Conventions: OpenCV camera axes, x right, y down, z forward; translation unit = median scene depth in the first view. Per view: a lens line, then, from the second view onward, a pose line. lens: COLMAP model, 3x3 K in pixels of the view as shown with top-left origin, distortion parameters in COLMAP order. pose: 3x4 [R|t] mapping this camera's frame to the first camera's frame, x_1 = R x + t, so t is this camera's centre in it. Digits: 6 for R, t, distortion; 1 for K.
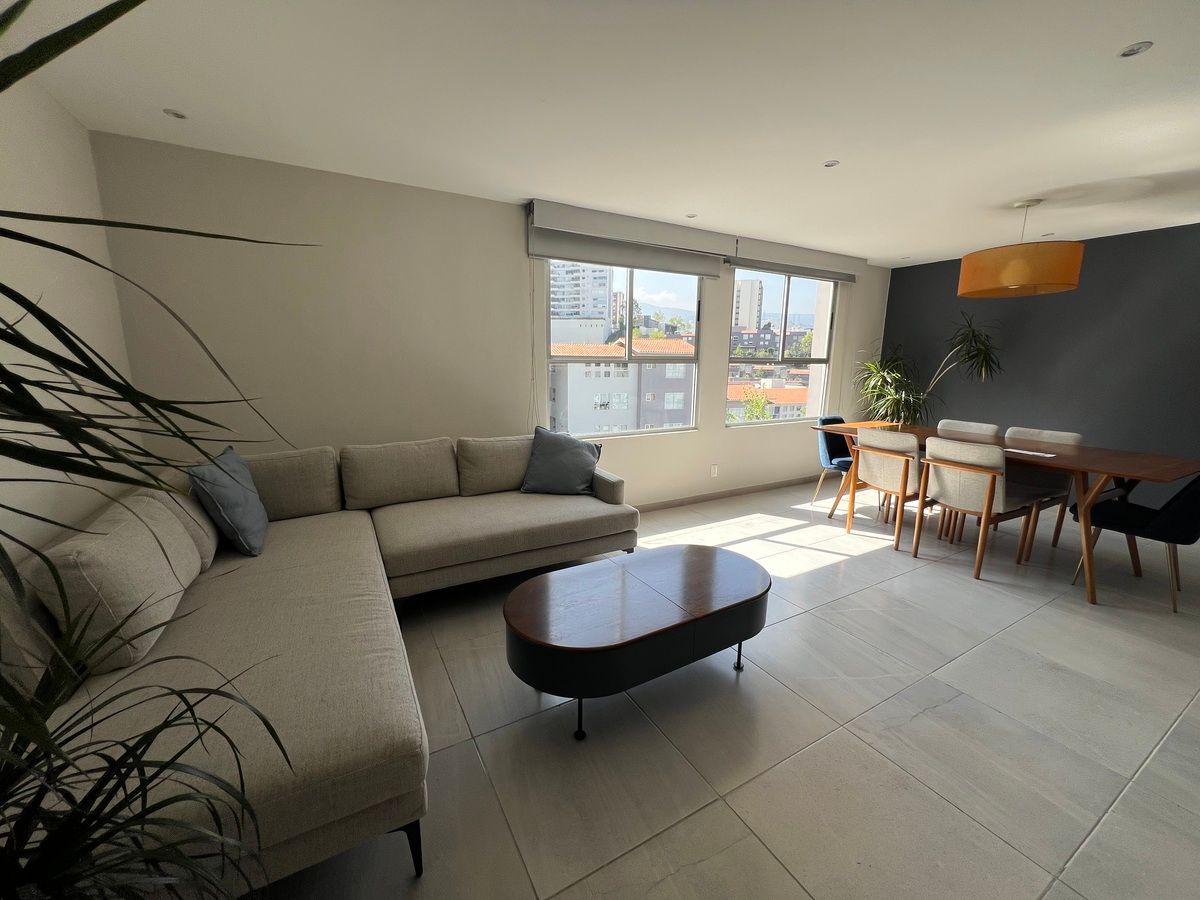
lens RADIAL K [[477.7, 0, 595.6], [0, 477.7, 449.9], [0, 0, 1]] dist [-0.002810, 0.000234]
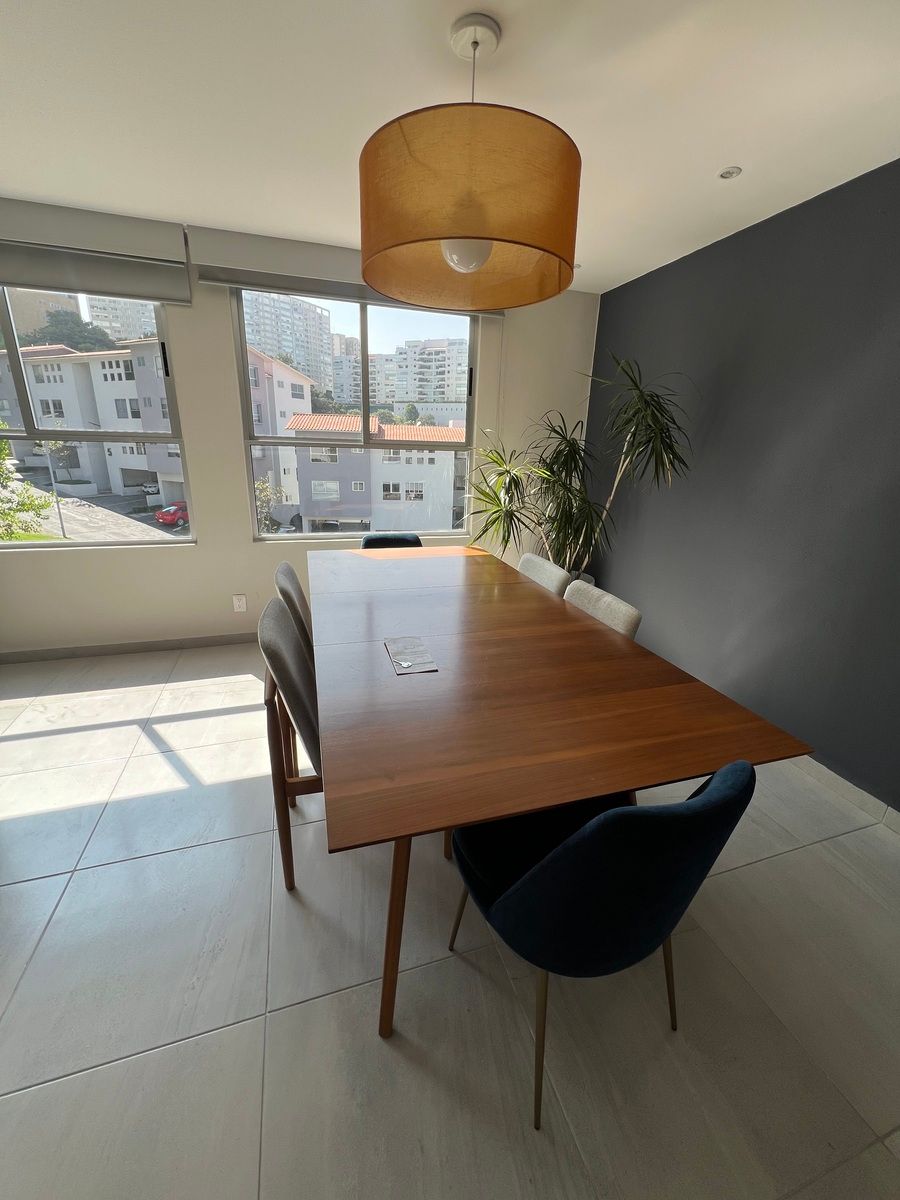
lens RADIAL K [[477.7, 0, 450.7], [0, 477.7, 596.2], [0, 0, 1]] dist [-0.002810, 0.000234]
pose [[0.979394, 0.079664, -0.185582, 0.627046], [-0.057540, 0.990898, 0.121696, -0.063484], [0.193587, -0.108510, 0.975064, 0.349331]]
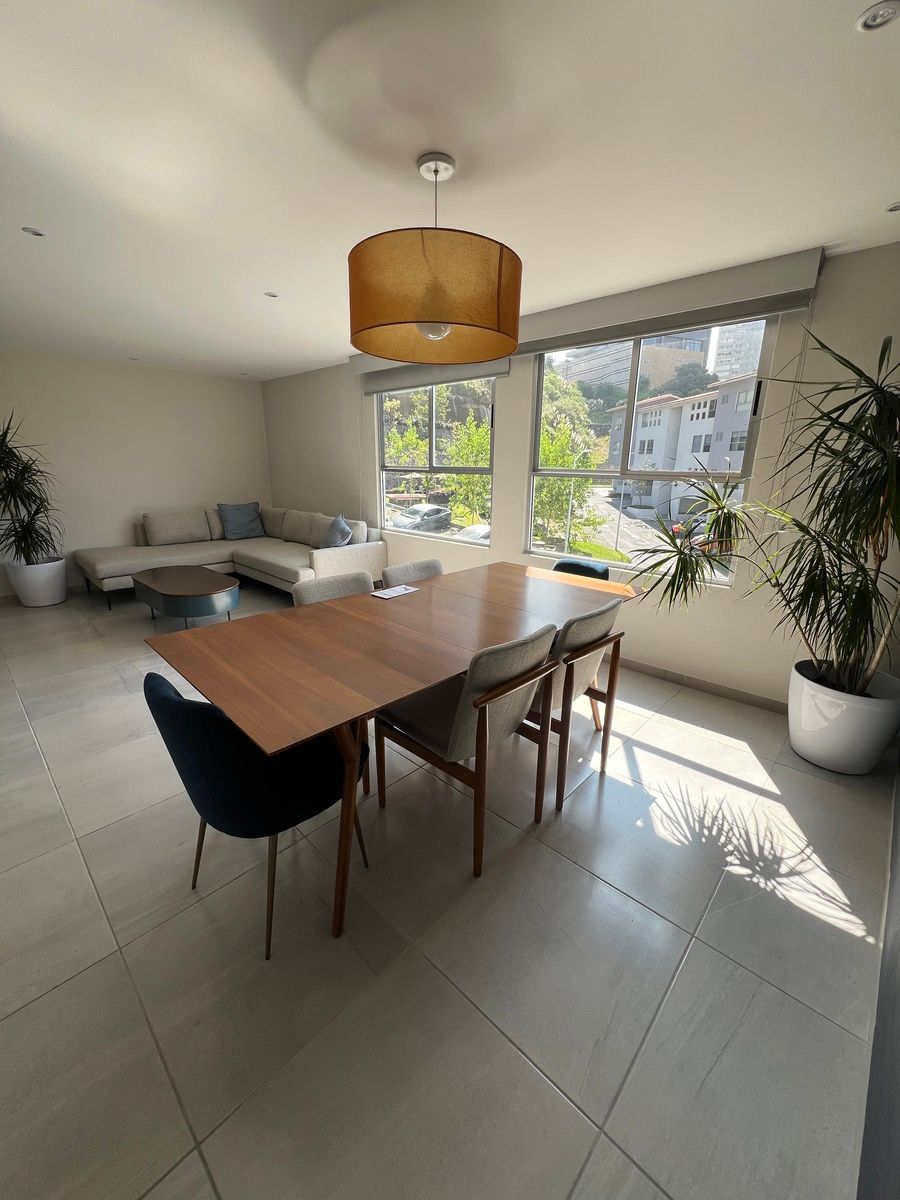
lens RADIAL K [[477.7, 0, 450.7], [0, 477.7, 596.2], [0, 0, 1]] dist [-0.002810, 0.000234]
pose [[0.296768, 0.251600, -0.921209, 0.946285], [-0.189119, 0.961046, 0.201556, -0.109840], [0.936036, 0.114403, 0.332790, 0.561710]]
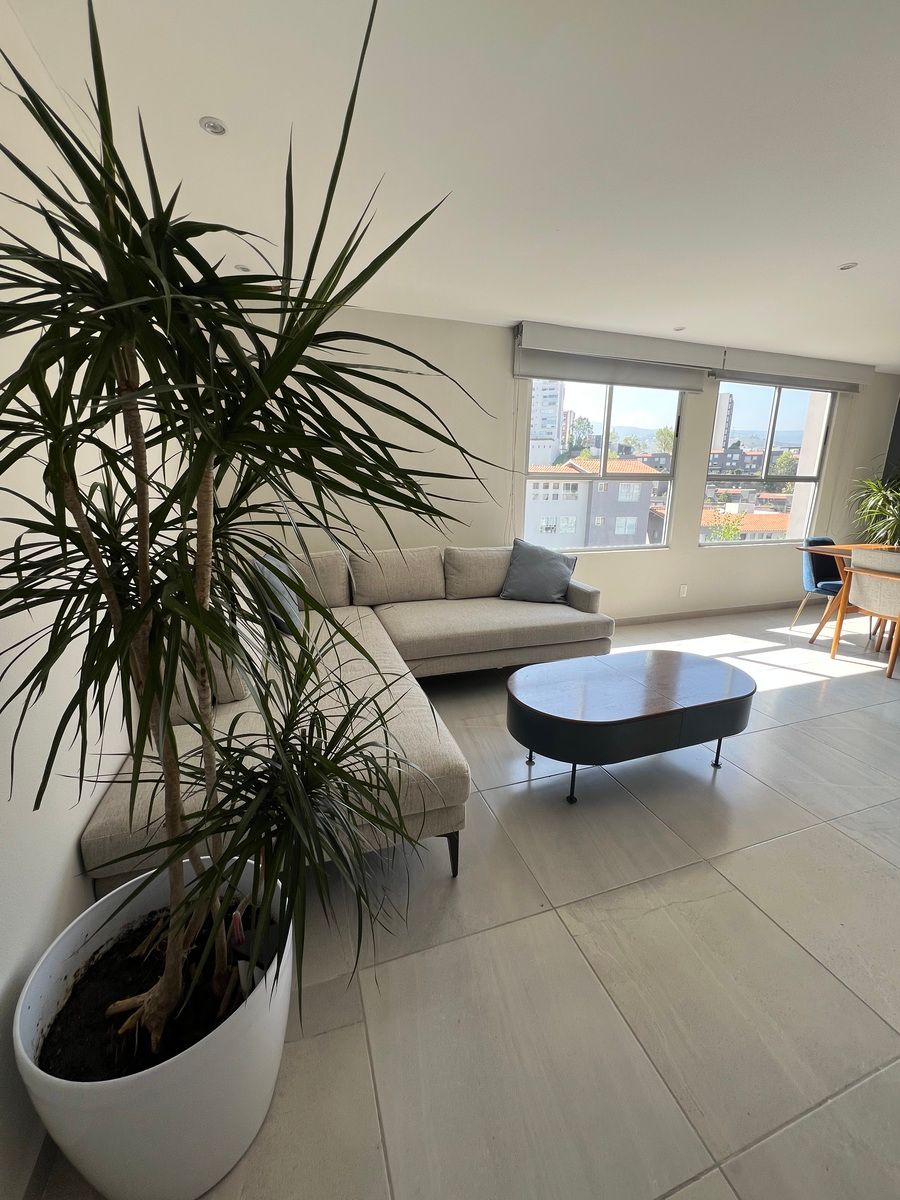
lens RADIAL K [[479.3, 0, 451.0], [0, 479.3, 596.6], [0, 0, 1]] dist [-0.004204, 0.000579]
pose [[0.983605, 0.042124, -0.175348, -0.047788], [-0.033747, 0.998155, 0.050484, 0.021015], [0.177151, -0.043738, 0.983211, -0.058505]]
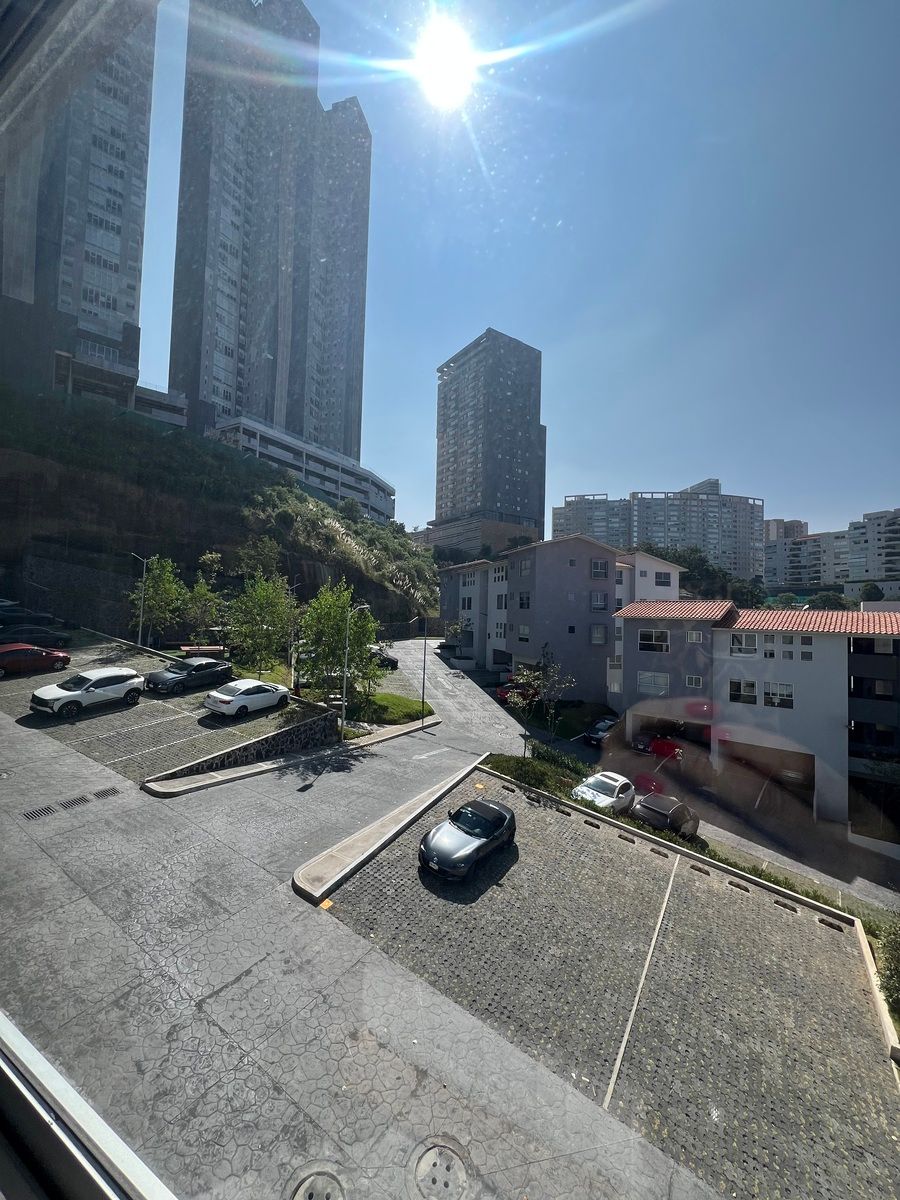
lens RADIAL K [[475.4, 0, 450.0], [0, 475.4, 600.0], [0, 0, 1]] dist [-0.003406, 0.000097]
pose [[0.515041, -0.025327, -0.856791, 1.332827], [-0.183393, 0.973161, -0.139010, -0.375196], [0.837317, 0.228726, 0.496573, 1.660161]]
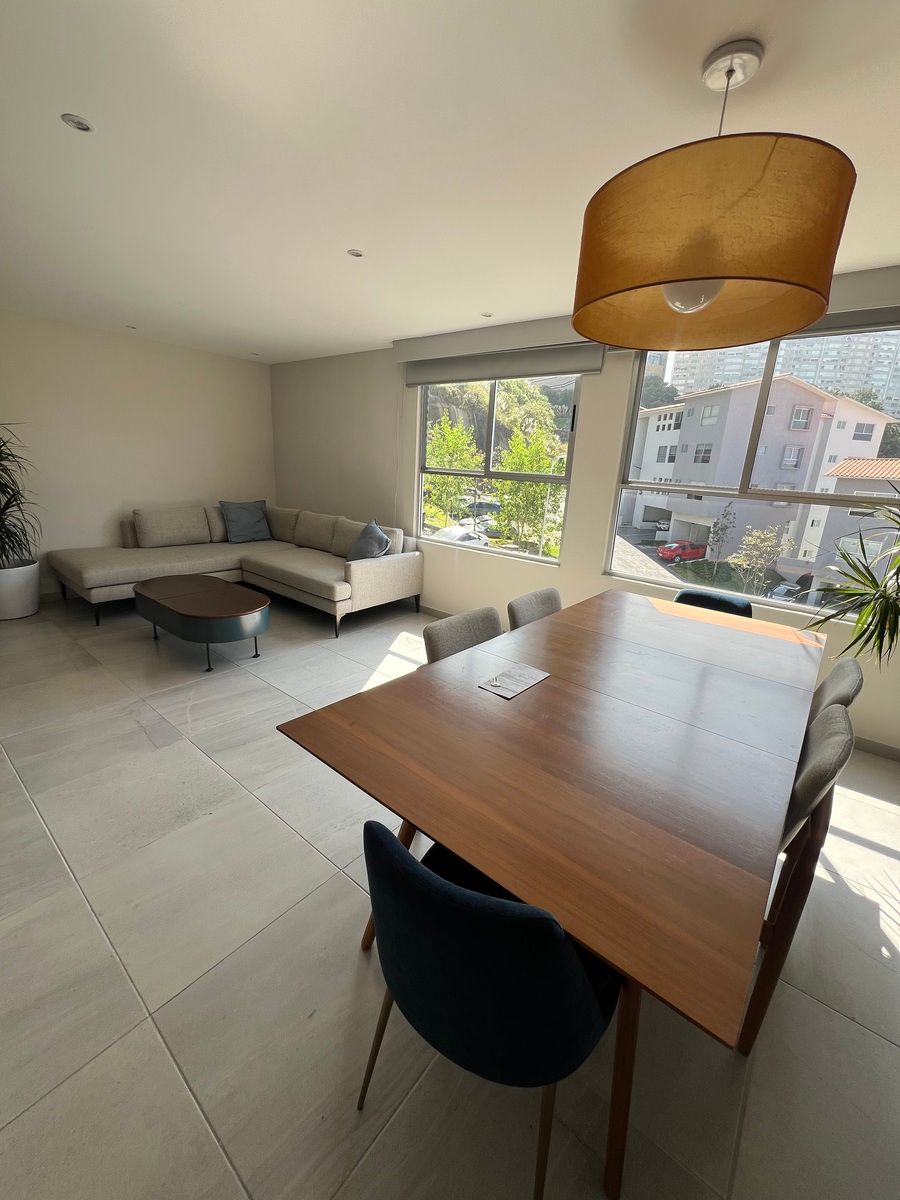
lens RADIAL K [[477.7, 0, 450.7], [0, 477.7, 596.2], [0, 0, 1]] dist [-0.002810, 0.000234]
pose [[0.367981, 0.260819, -0.892504, 0.791604], [-0.227096, 0.955996, 0.185742, -0.091332], [0.901675, 0.134334, 0.411019, 0.445408]]
